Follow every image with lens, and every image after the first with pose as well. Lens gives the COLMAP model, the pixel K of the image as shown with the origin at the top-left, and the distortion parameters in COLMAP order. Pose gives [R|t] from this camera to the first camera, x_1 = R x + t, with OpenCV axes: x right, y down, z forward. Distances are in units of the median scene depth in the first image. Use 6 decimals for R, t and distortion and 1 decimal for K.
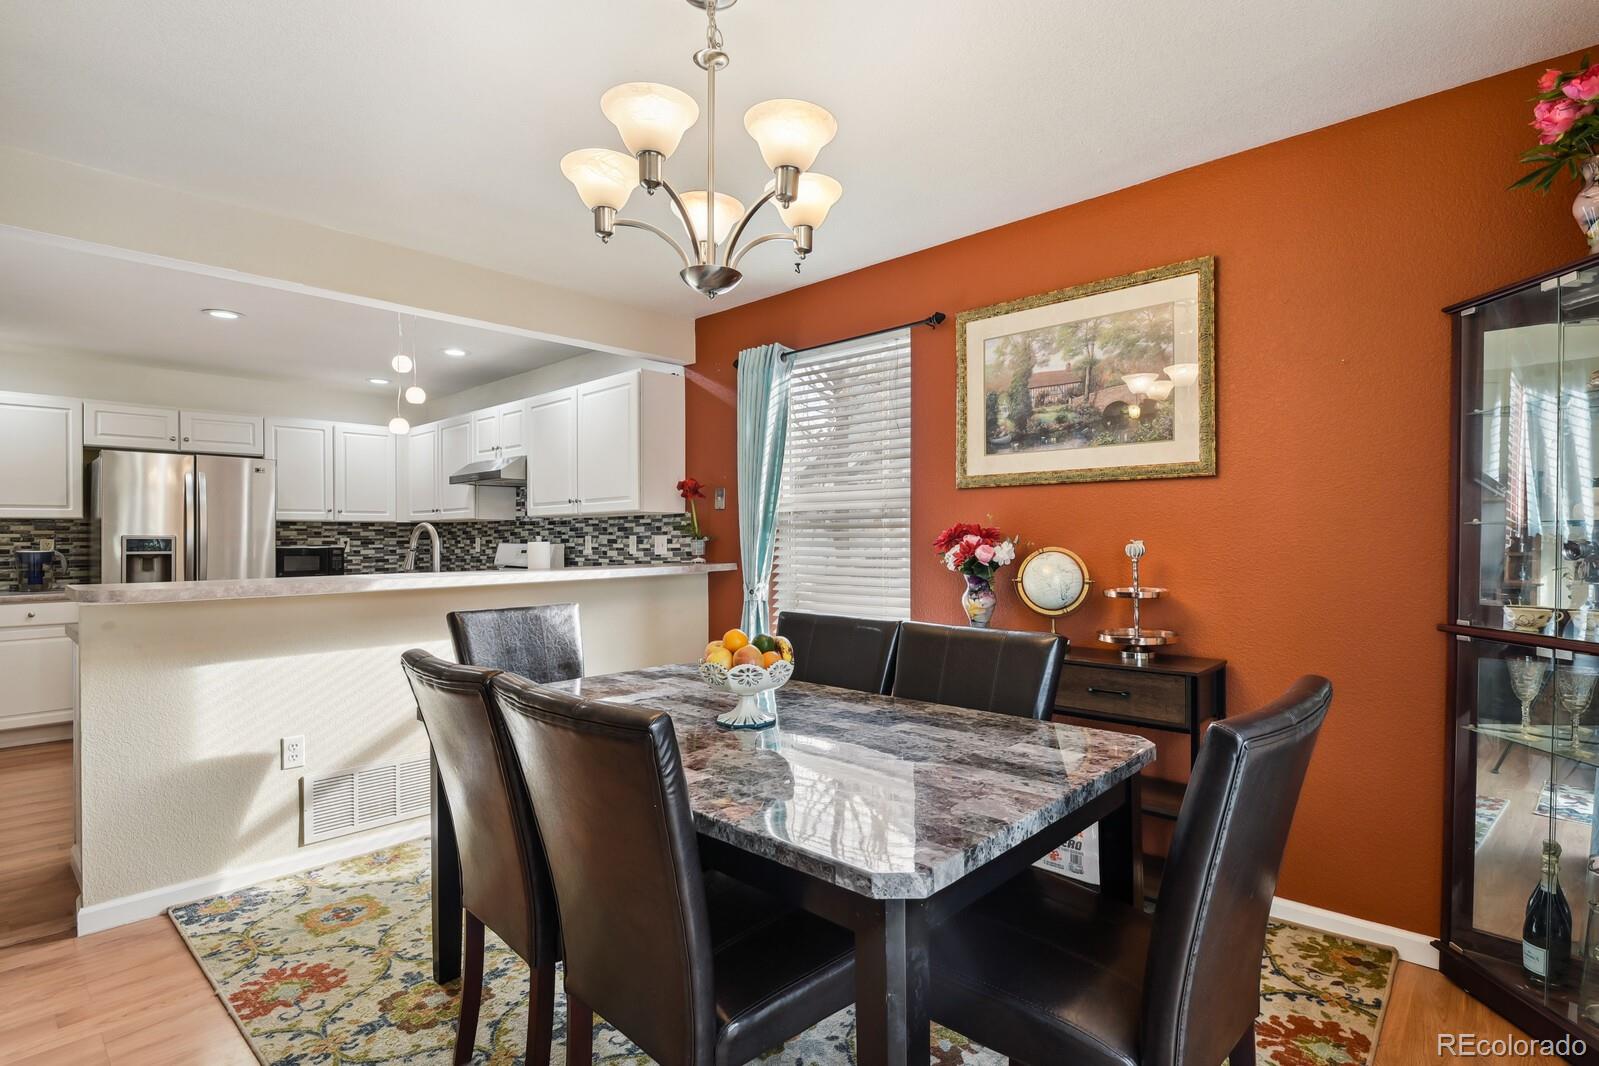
lens RADIAL K [[782.9, 0, 799.5], [0, 782.9, 530.5], [0, 0, 1]] dist [-0.004574, -0.005986]
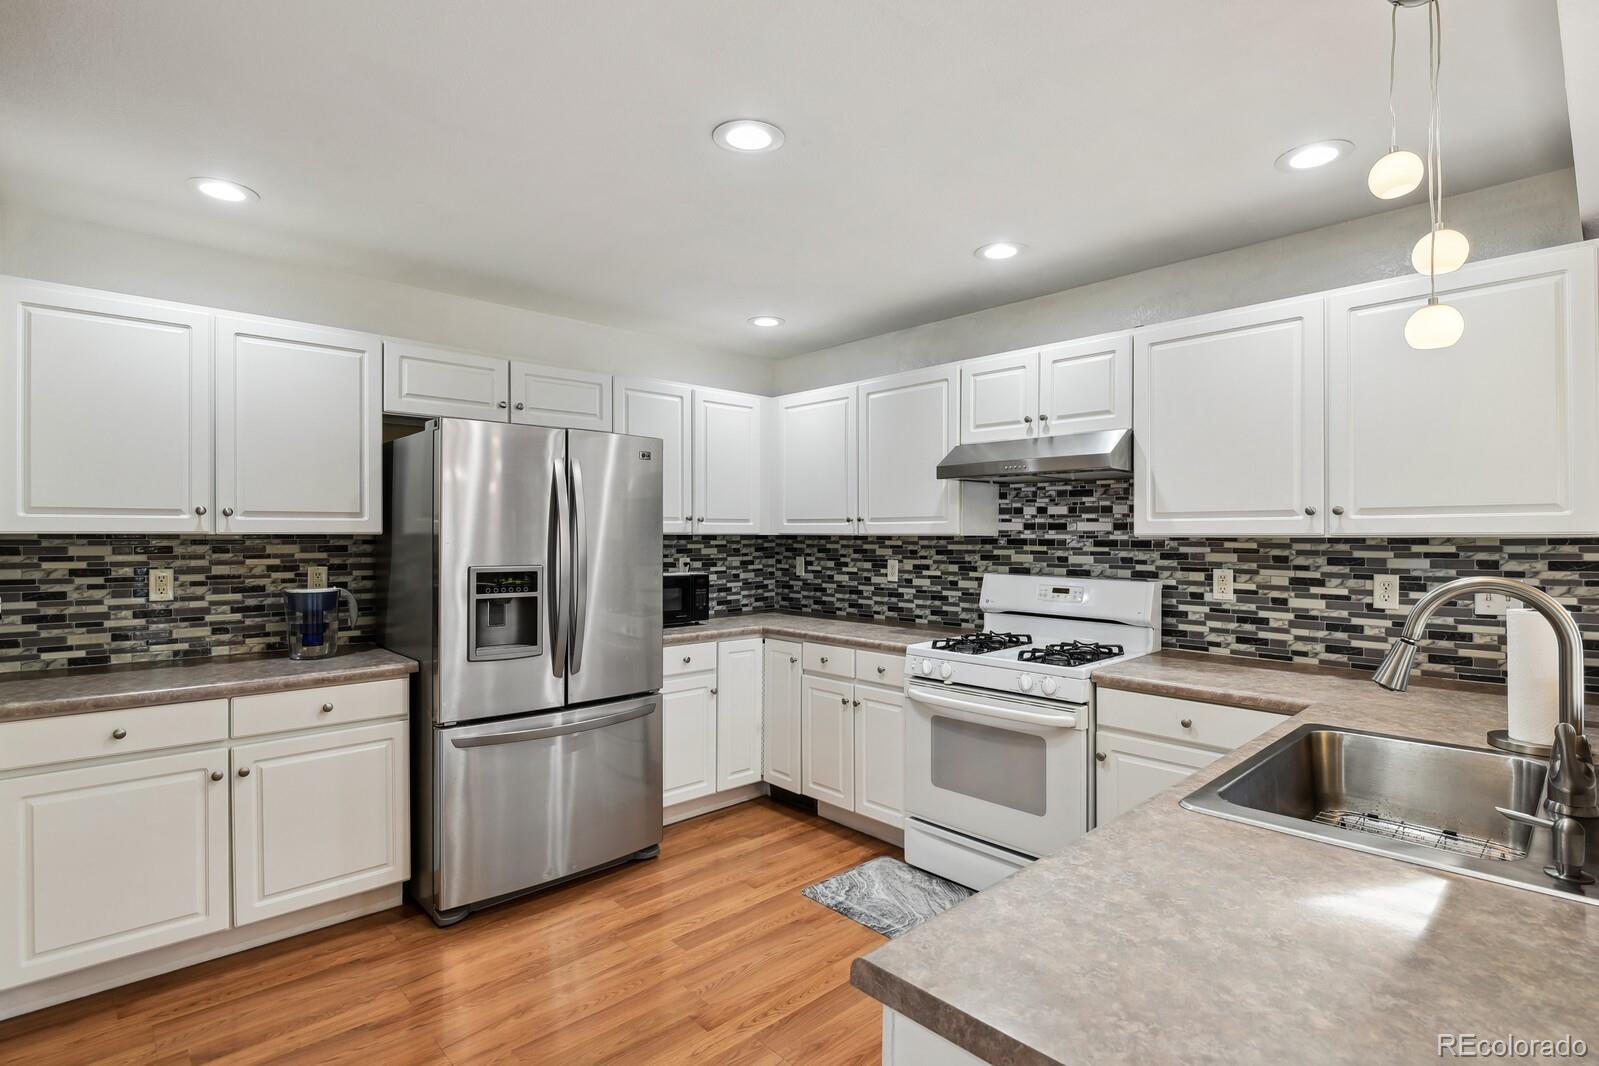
lens RADIAL K [[782.9, 0, 794.8], [0, 782.9, 533.4], [0, 0, 1]] dist [-0.004574, -0.005986]
pose [[0.997528, 0.006017, -0.070005, -0.551847], [-0.005358, 0.999939, 0.009607, -0.023652], [0.070059, -0.009208, 0.997500, 0.409663]]
